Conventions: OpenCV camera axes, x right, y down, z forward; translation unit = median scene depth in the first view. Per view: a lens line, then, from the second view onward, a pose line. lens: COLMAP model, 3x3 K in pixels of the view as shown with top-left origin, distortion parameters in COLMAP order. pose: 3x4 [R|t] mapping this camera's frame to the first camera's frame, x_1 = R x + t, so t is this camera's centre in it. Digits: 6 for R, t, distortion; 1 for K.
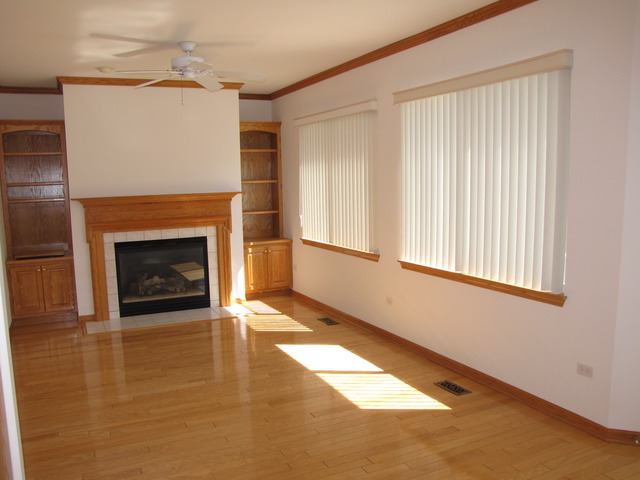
lens RADIAL K [[540.8, 0, 324.8], [0, 540.8, 237.2], [0, 0, 1]] dist [-0.131470, 0.073376]
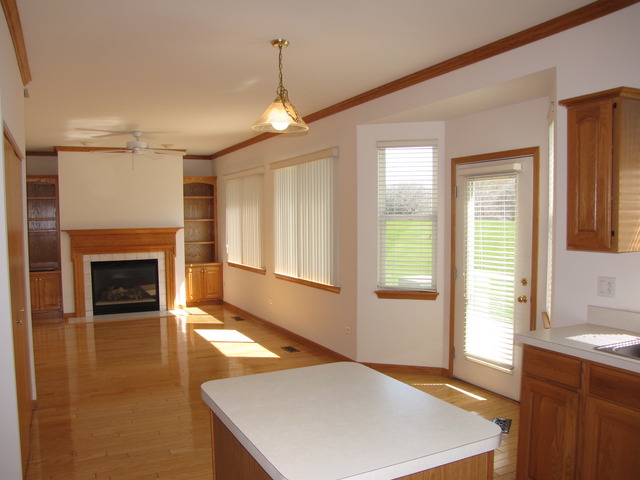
lens RADIAL K [[540.8, 0, 313.7], [0, 540.8, 244.3], [0, 0, 1]] dist [-0.131470, 0.073376]
pose [[0.999933, 0.011014, -0.003601, 0.196987], [-0.011206, 0.998221, -0.058568, 0.039016], [0.002950, 0.058605, 0.998277, -0.398683]]
